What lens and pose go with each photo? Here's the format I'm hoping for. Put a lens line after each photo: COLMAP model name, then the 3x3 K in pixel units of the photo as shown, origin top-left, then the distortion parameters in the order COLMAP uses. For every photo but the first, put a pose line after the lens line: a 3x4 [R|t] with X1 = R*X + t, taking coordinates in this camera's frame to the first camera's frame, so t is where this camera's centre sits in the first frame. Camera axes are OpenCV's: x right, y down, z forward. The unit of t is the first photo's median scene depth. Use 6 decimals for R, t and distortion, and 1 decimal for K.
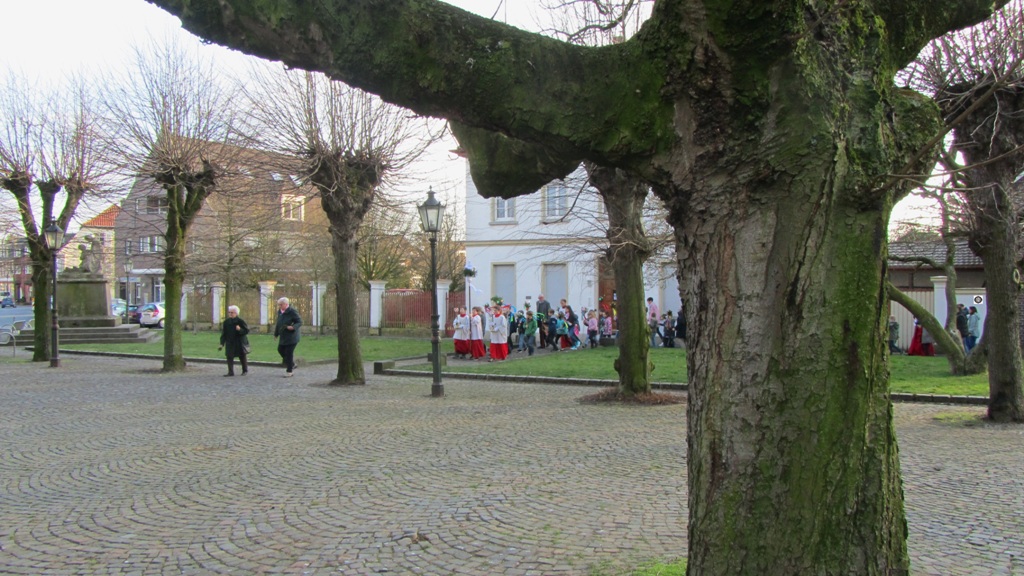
lens RADIAL K [[890.9, 0, 512.0], [0, 890.9, 288.0], [0, 0, 1]] dist [0.002610, 0.000568]
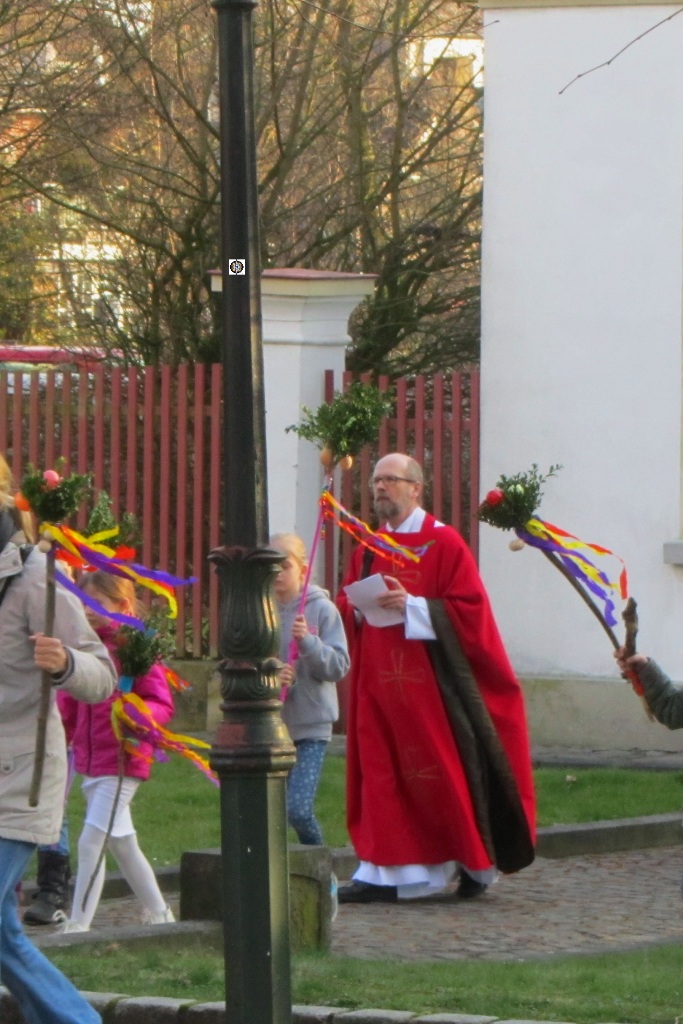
lens RADIAL K [[4134.7, 0, 341.5], [0, 4134.7, 512.0], [0, 0, 1]] dist [0.134637, 1.301186]
pose [[0.997718, 0.000533, -0.067514, -0.032424], [0.002355, 0.999085, 0.042692, -0.000173], [0.067475, -0.042754, 0.996805, 0.416893]]
